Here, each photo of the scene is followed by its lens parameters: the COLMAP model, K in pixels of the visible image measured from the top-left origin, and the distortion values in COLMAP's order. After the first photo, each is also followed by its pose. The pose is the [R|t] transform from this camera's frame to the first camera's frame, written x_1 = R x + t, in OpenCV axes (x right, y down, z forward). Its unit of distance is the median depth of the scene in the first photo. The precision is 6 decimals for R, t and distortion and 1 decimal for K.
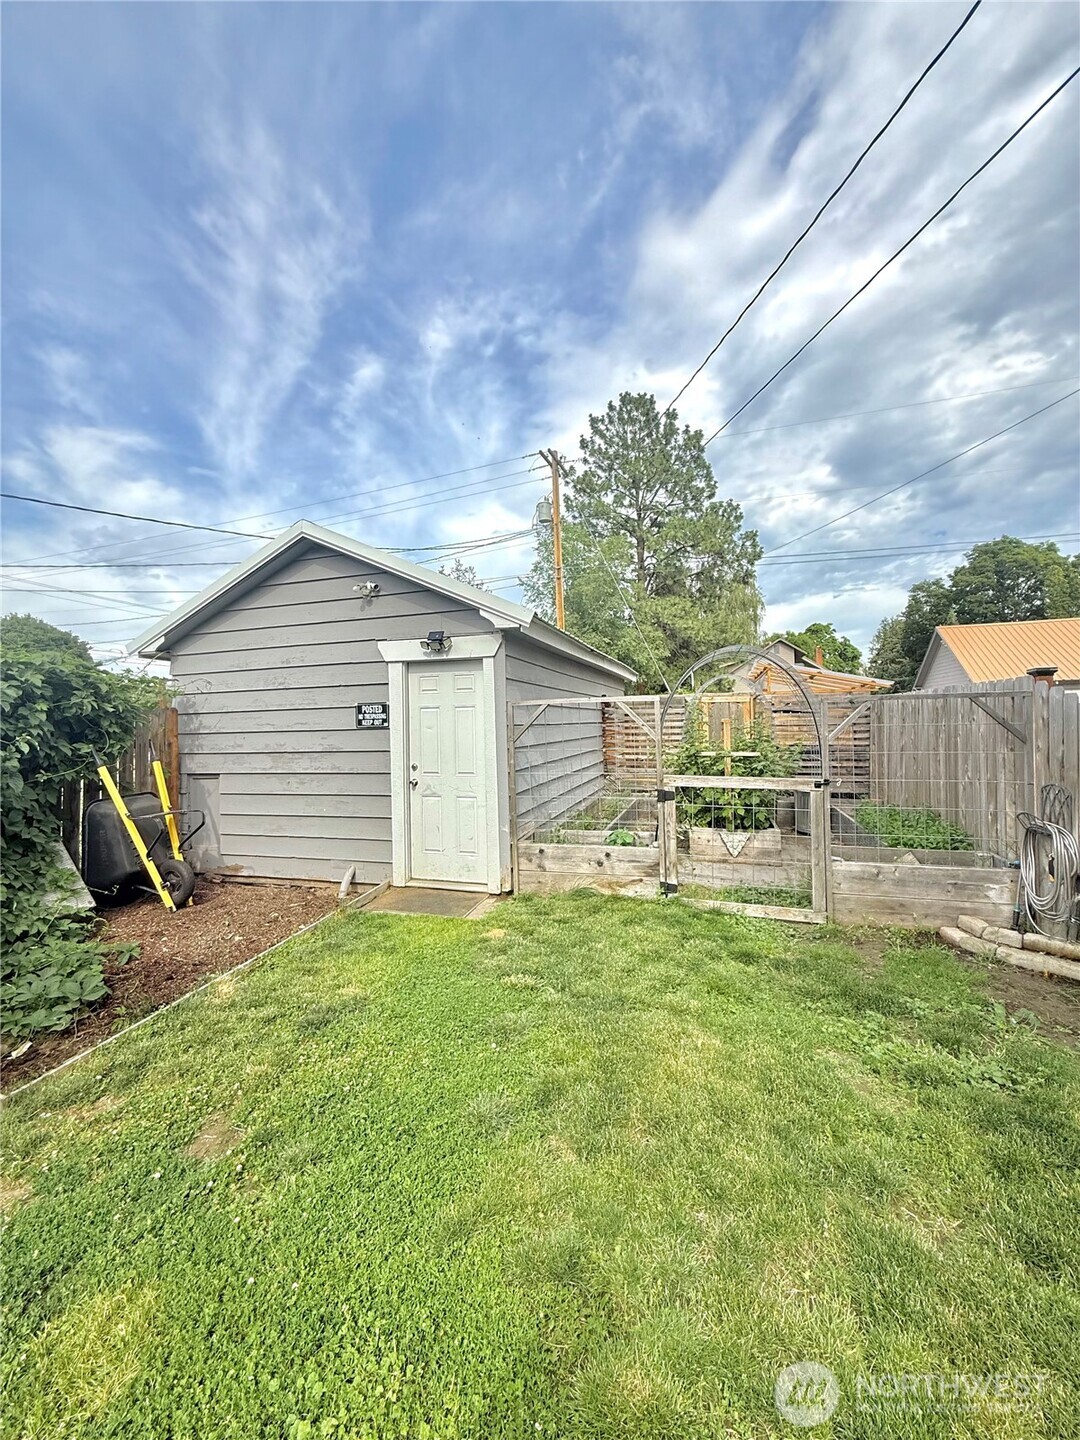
lens RADIAL K [[575.6, 0, 542.0], [0, 575.6, 715.2], [0, 0, 1]] dist [0.000484, 0.000189]
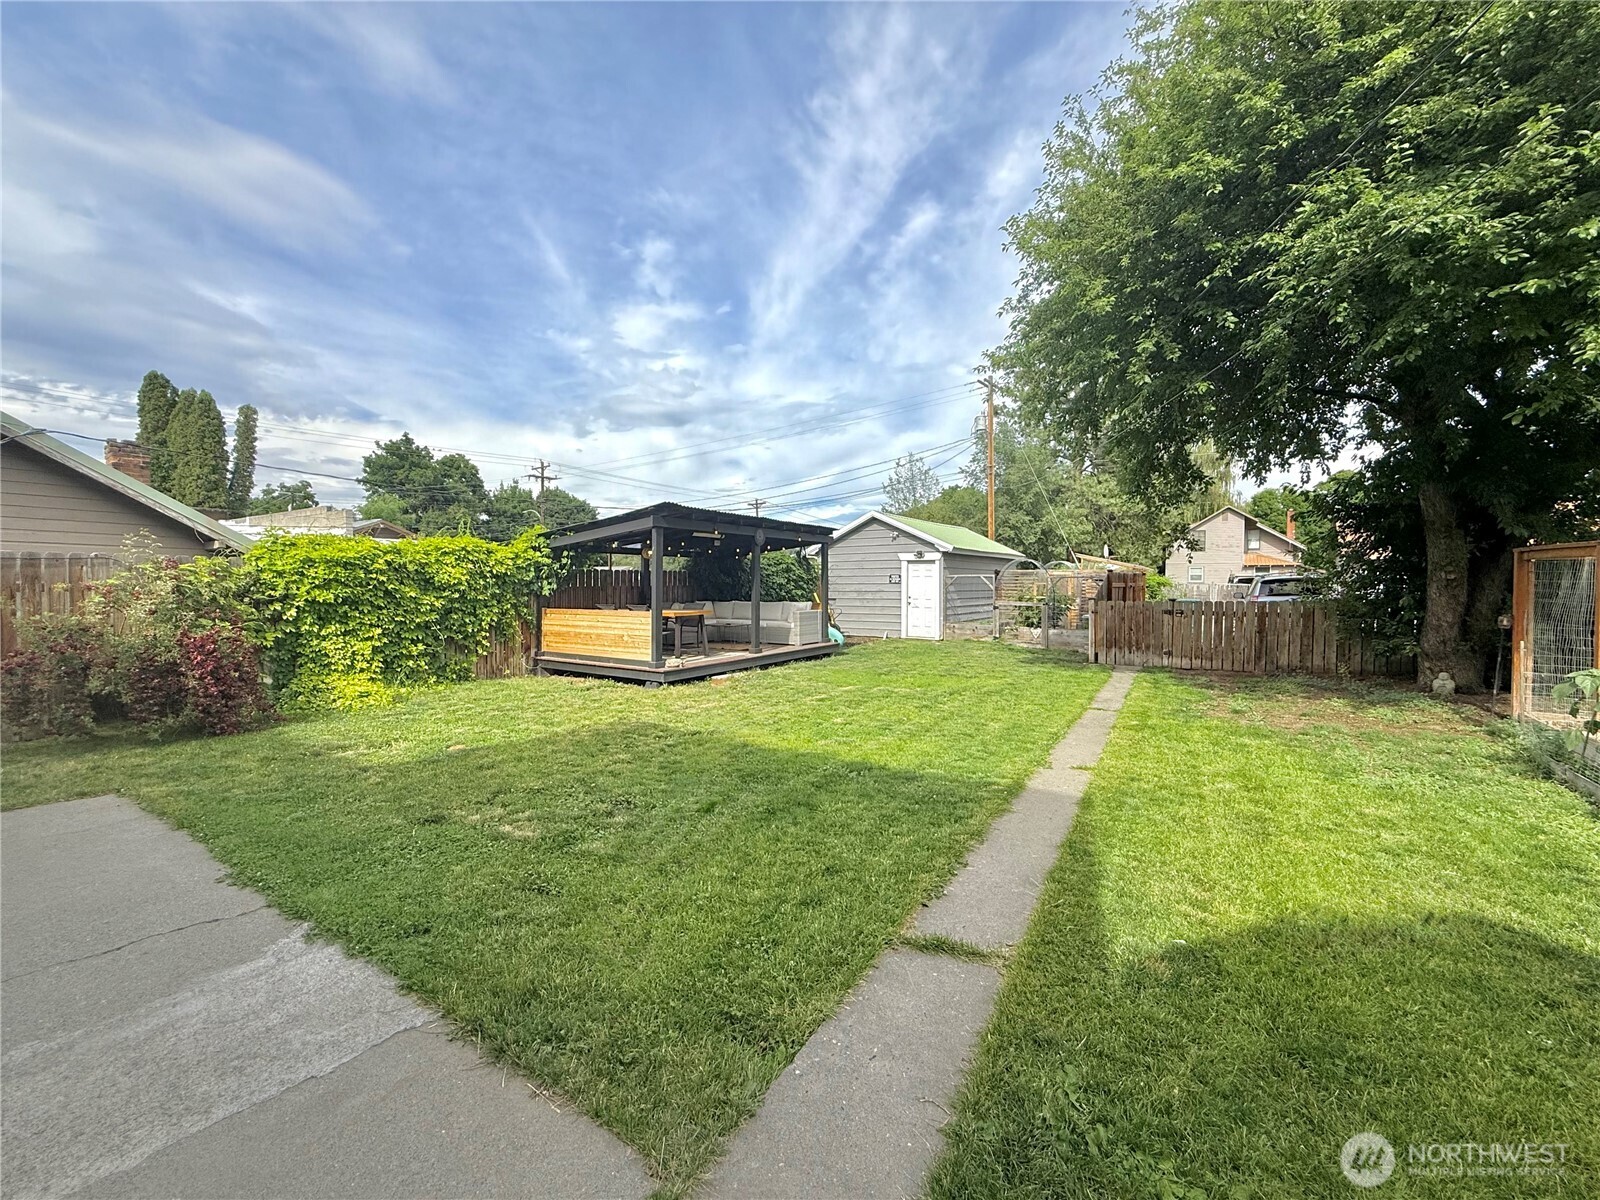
lens RADIAL K [[639.6, 0, 800.0], [0, 639.6, 600.0], [0, 0, 1]] dist [0.000484, 0.000189]
pose [[0.957746, 0.031094, -0.285931, 0.162544], [-0.019507, 0.998872, 0.043282, -0.023421], [0.286954, -0.035875, 0.957272, -2.188991]]
